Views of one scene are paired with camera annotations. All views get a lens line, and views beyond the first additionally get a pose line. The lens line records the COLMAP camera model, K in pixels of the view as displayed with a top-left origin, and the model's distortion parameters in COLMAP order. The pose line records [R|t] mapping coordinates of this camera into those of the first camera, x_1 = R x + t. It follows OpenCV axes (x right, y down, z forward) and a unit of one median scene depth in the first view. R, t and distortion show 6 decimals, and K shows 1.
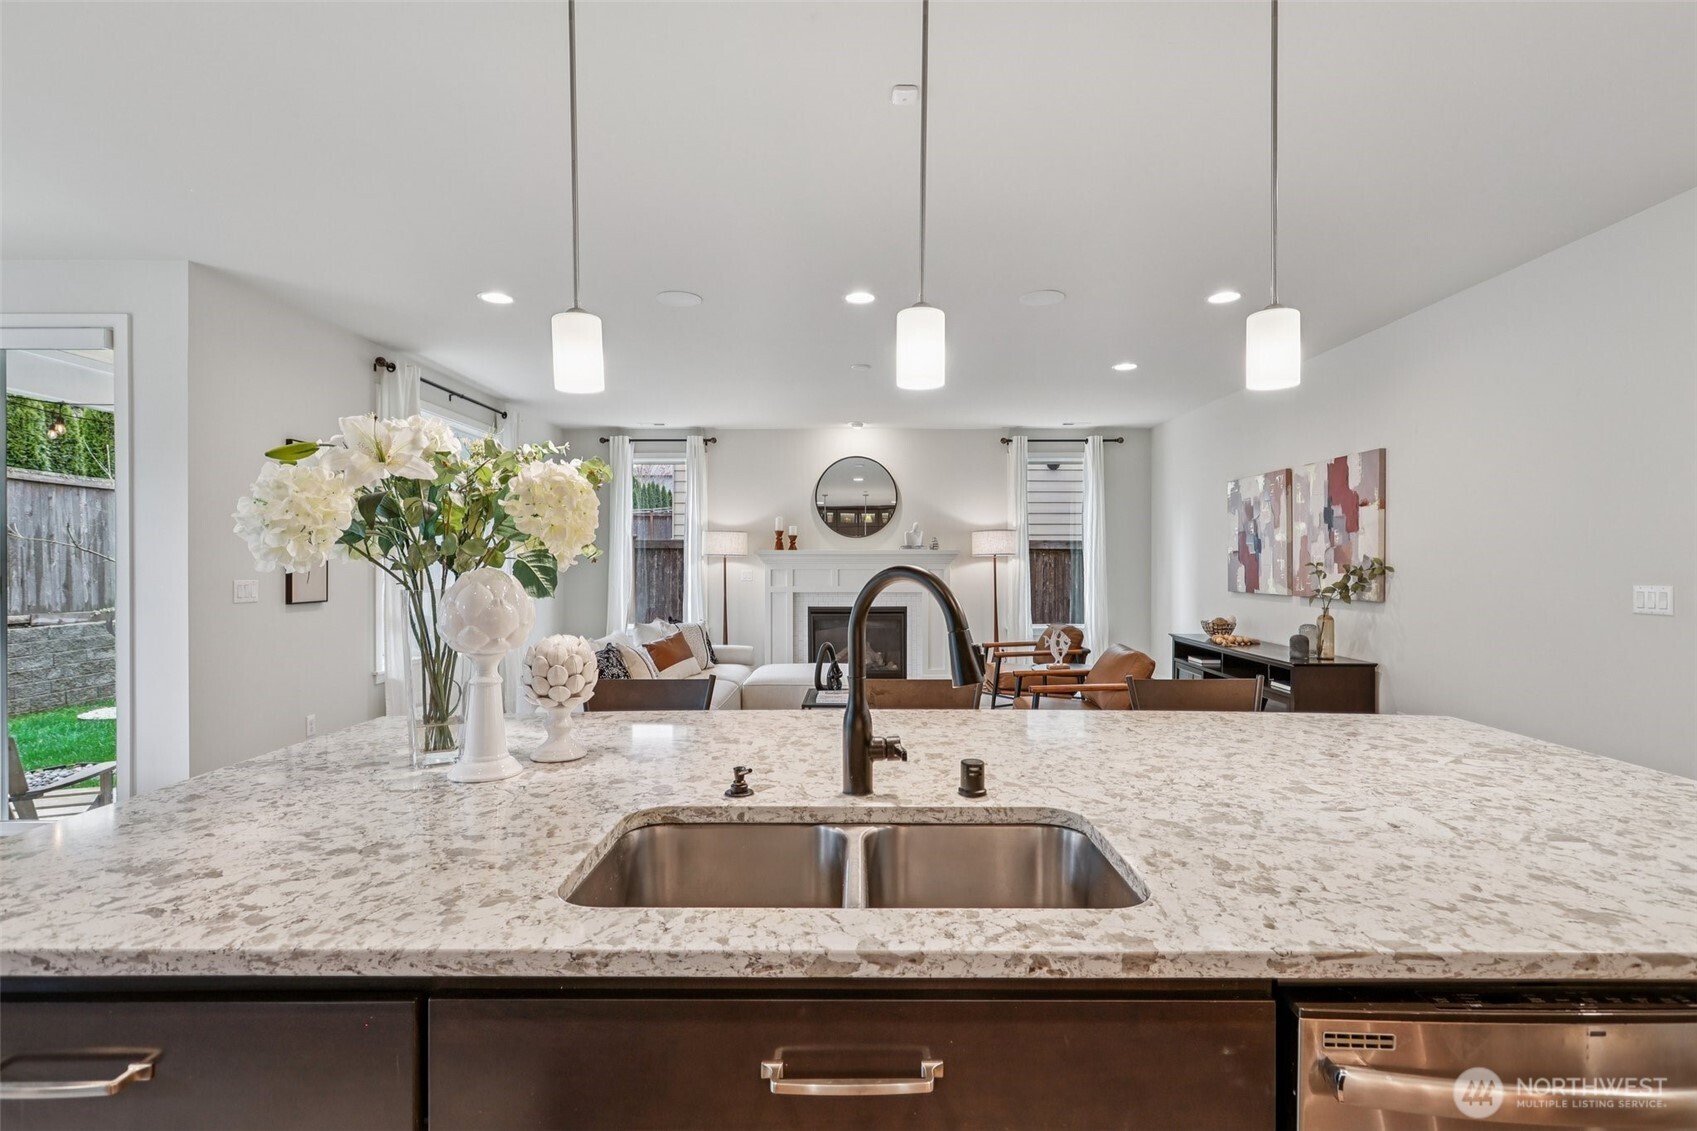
lens RADIAL K [[796.3, 0, 853.3], [0, 796.3, 562.0], [0, 0, 1]] dist [0.003030, -0.000302]
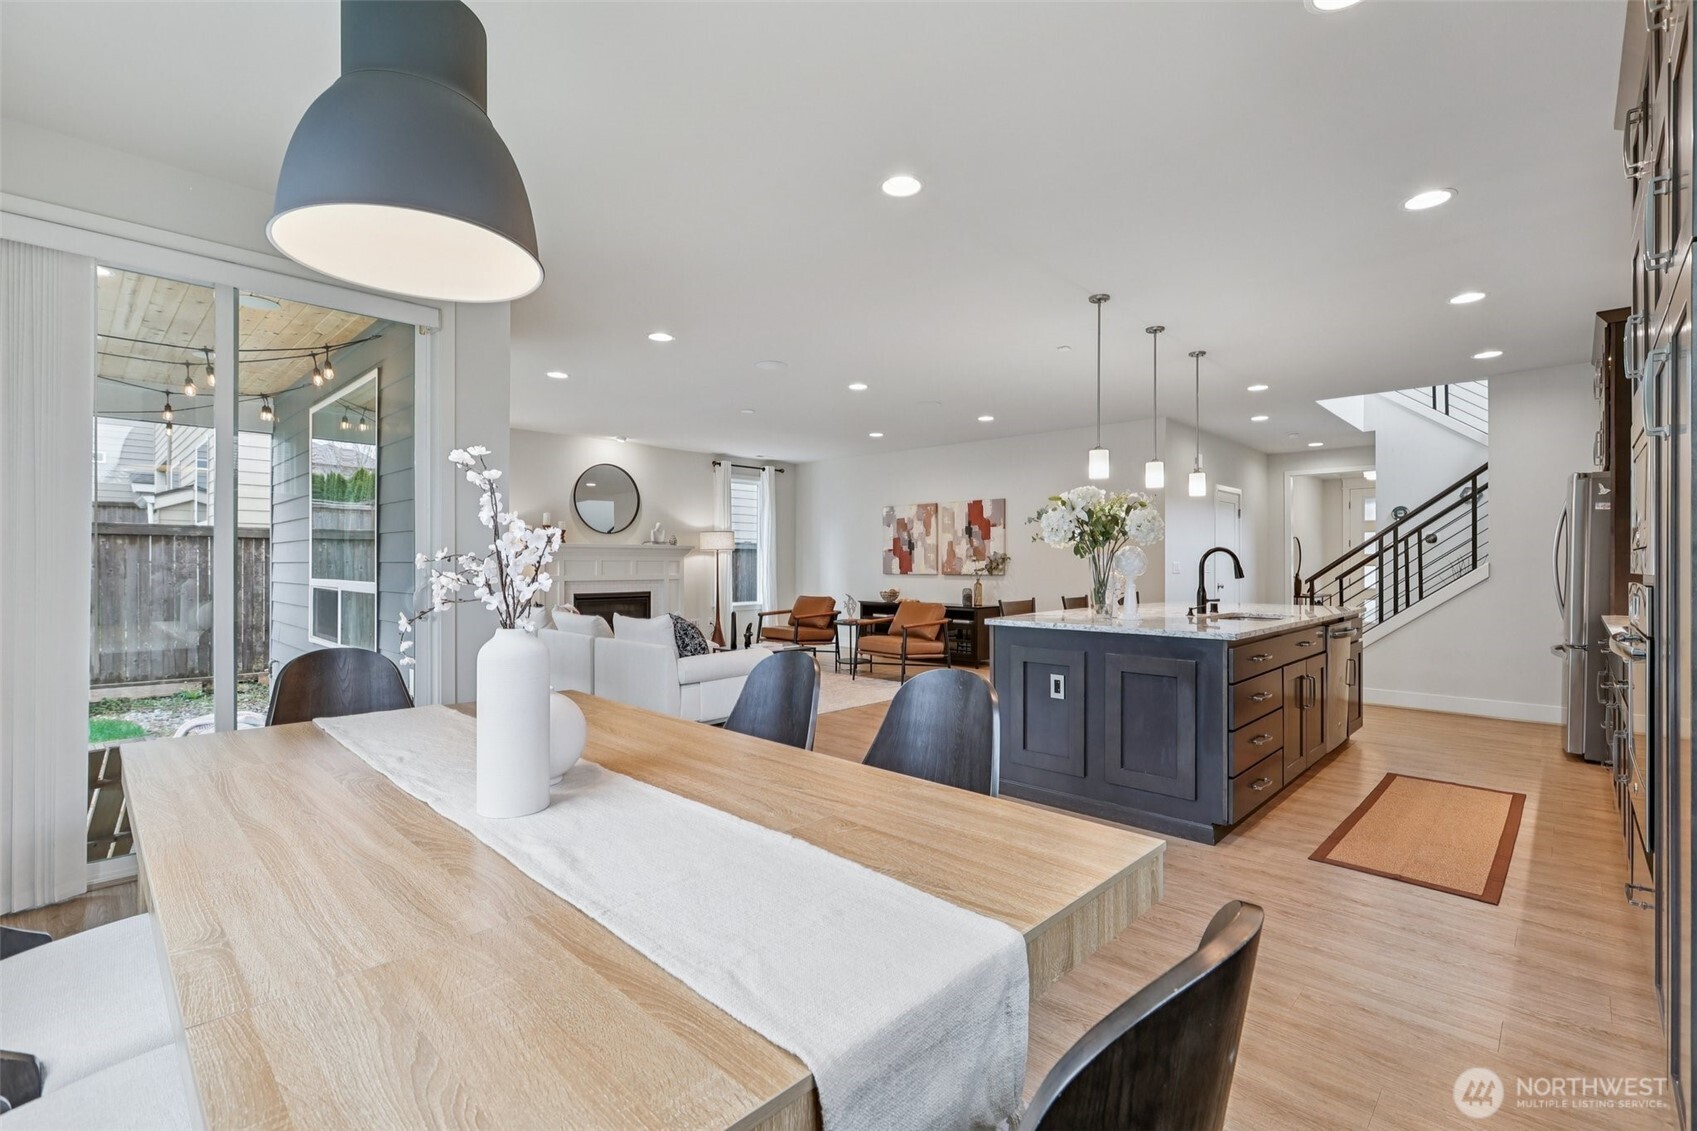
lens RADIAL K [[747.4, 0, 862.3], [0, 747.4, 563.8], [0, 0, 1]] dist [-0.006427, 0.003278]
pose [[0.687551, 0.001719, 0.726134, -0.551490], [-0.001819, 0.999998, -0.000645, 0.013809], [-0.726134, -0.000878, 0.687553, -0.022351]]
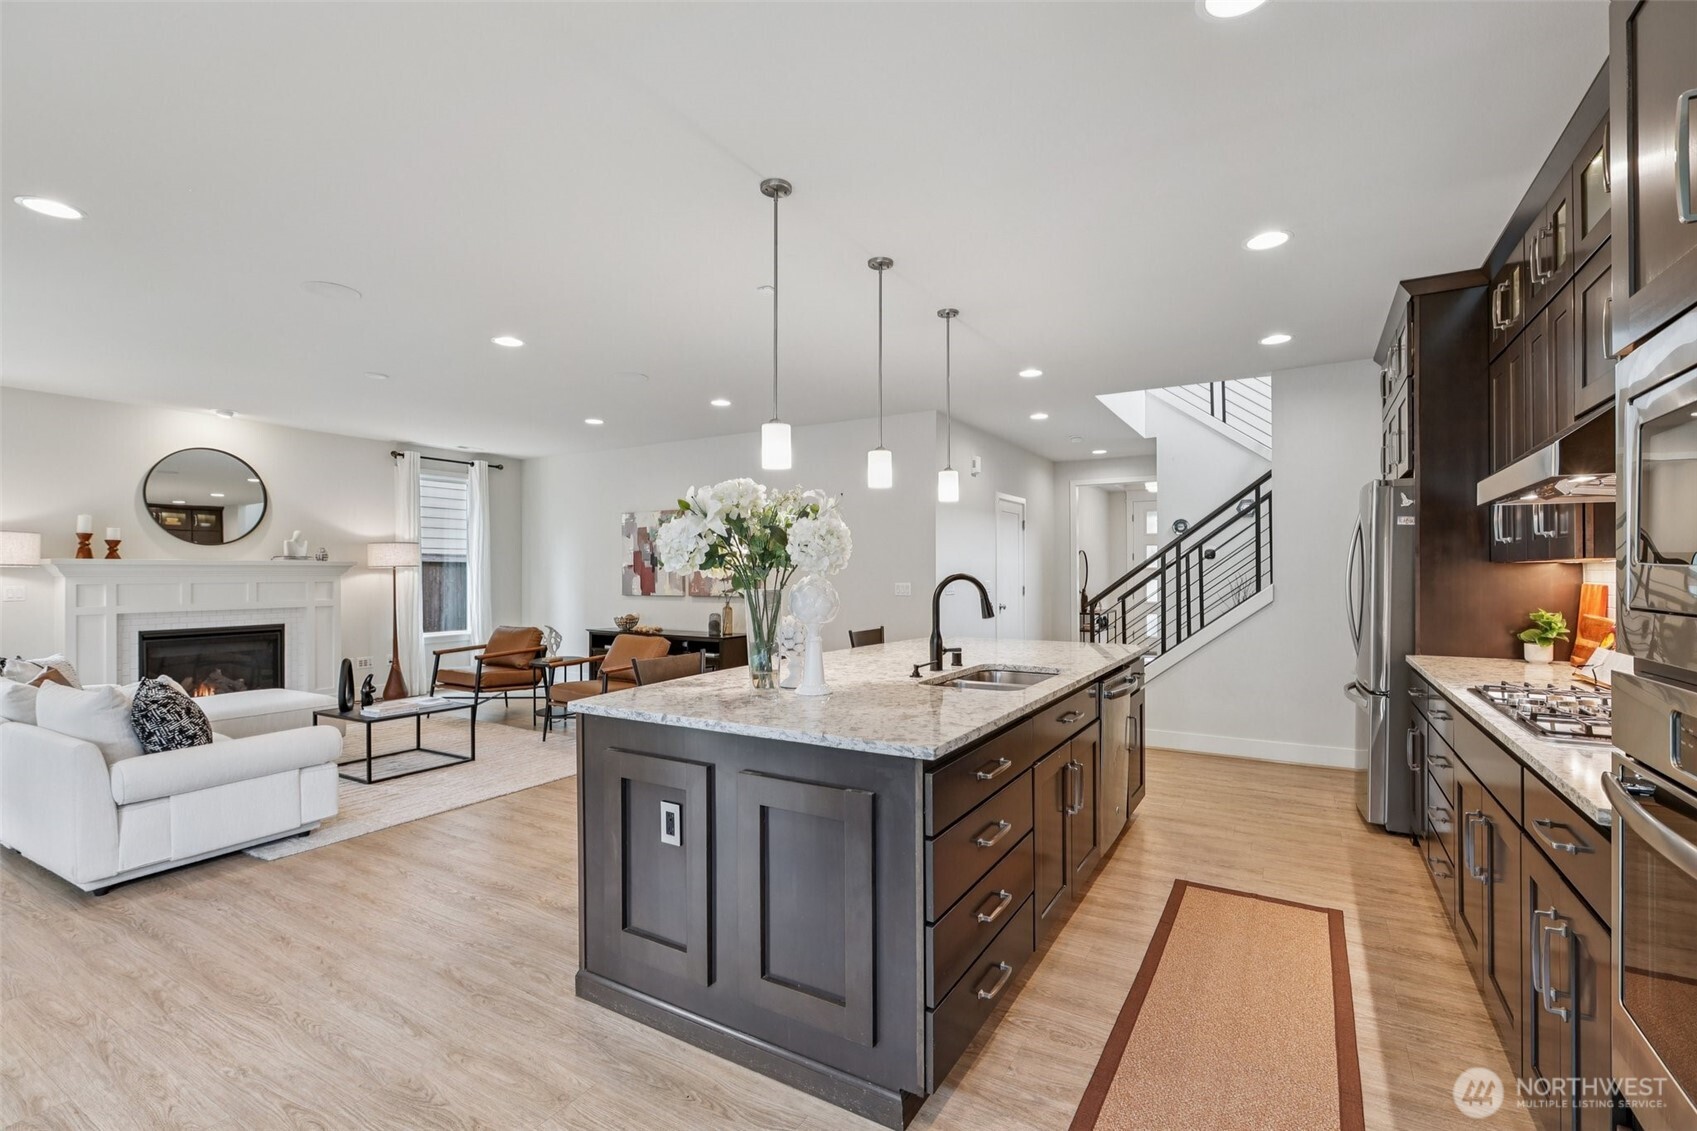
lens RADIAL K [[747.4, 0, 858.9], [0, 747.4, 571.5], [0, 0, 1]] dist [-0.006427, 0.003278]
pose [[0.508898, 0.000606, 0.860827, -0.333811], [0.002773, 0.999993, -0.002343, 0.000780], [-0.860822, 0.003579, 0.508893, 0.013560]]
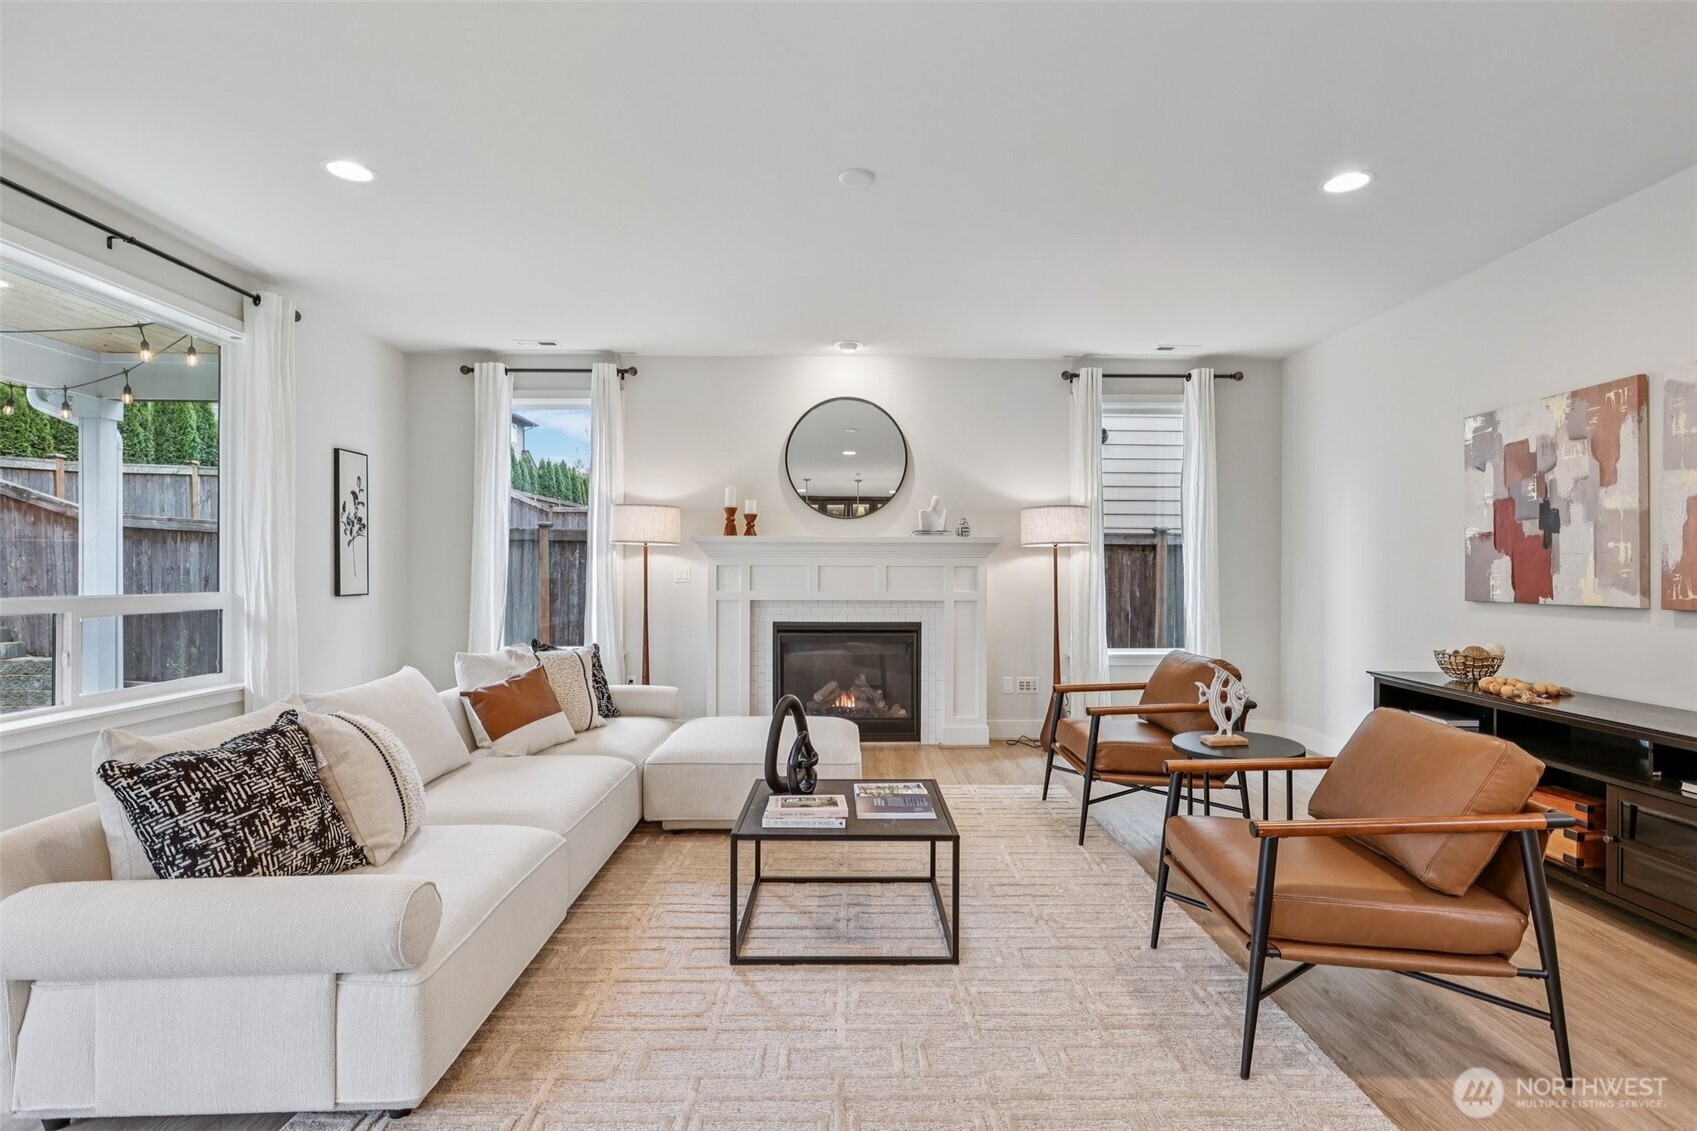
lens RADIAL K [[835.2, 0, 853.3], [0, 835.2, 564.3], [0, 0, 1]] dist [-0.002941, 0.002562]
pose [[0.999910, 0.005018, 0.012449, 0.001269], [-0.004932, 0.999963, -0.006985, 0.012948], [-0.012483, 0.006923, 0.999898, 0.307802]]
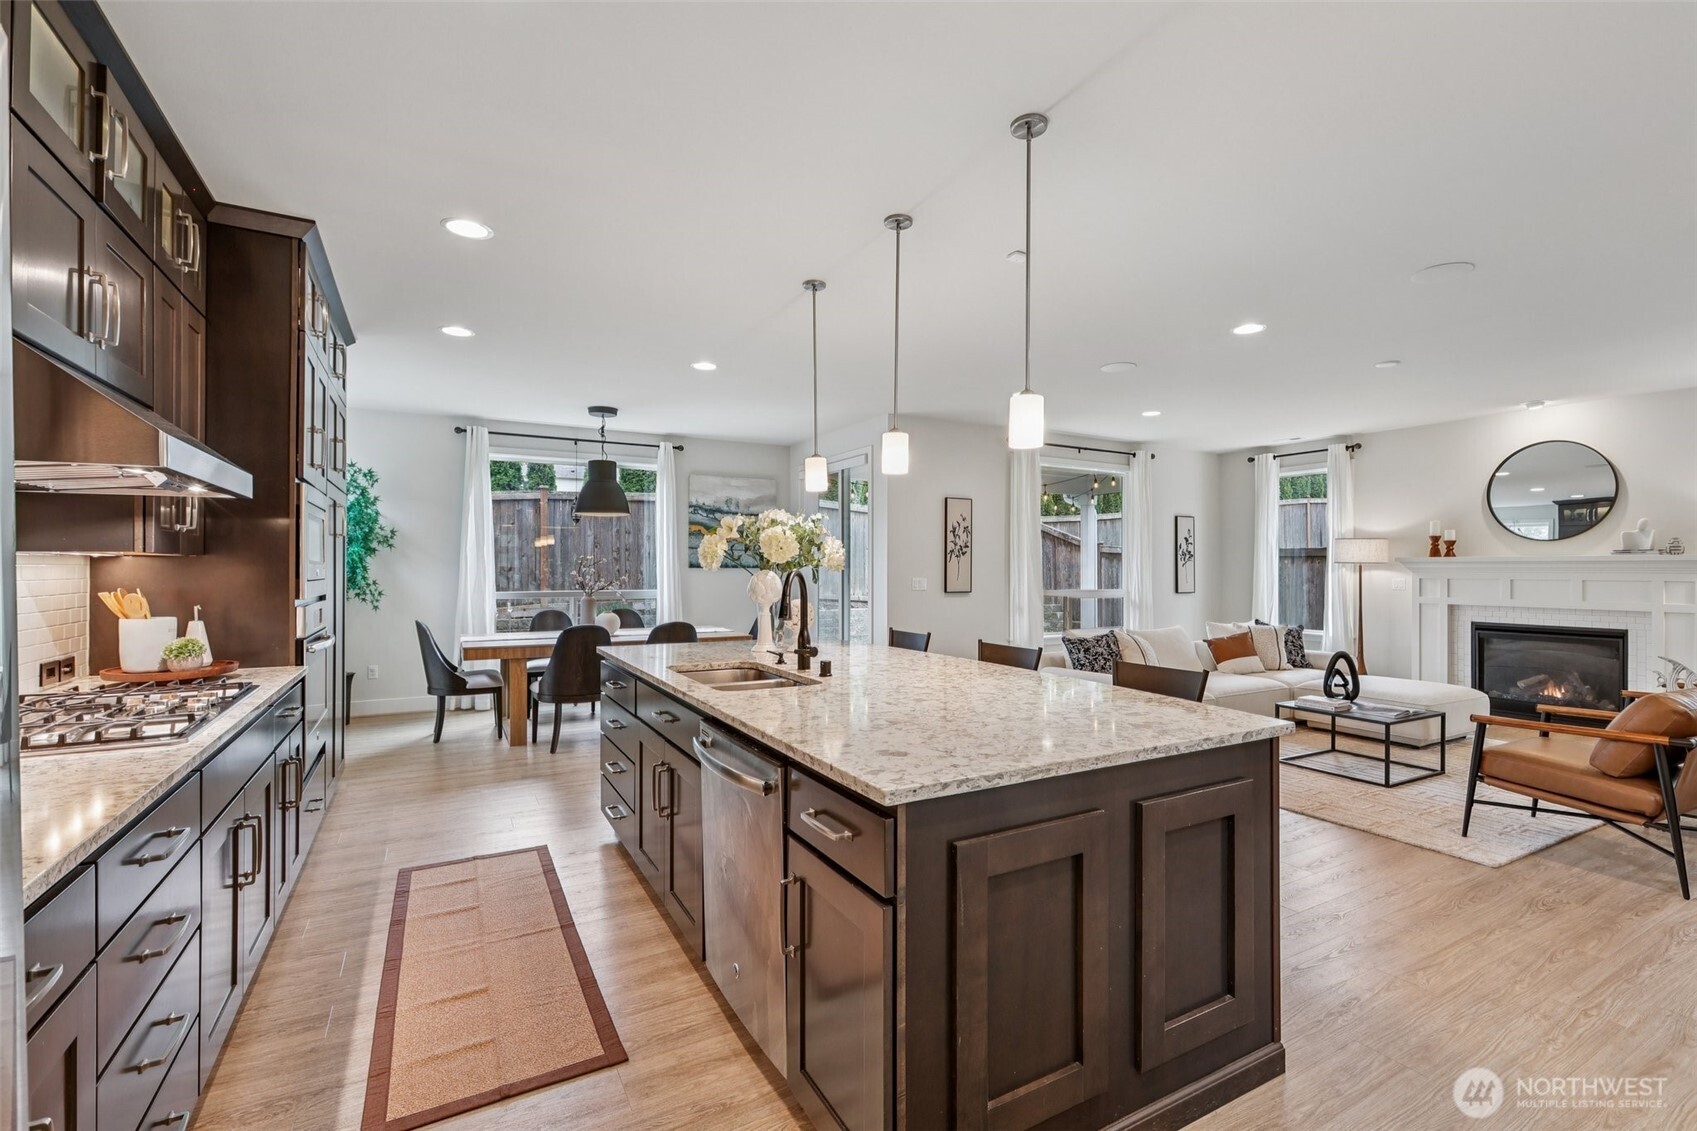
lens RADIAL K [[747.4, 0, 863.2], [0, 747.4, 566.3], [0, 0, 1]] dist [-0.006427, 0.003278]
pose [[0.498445, 0.000832, -0.866921, 0.325000], [-0.004589, 0.999988, -0.001679, -0.000012], [0.866909, 0.004815, 0.498443, 0.014352]]
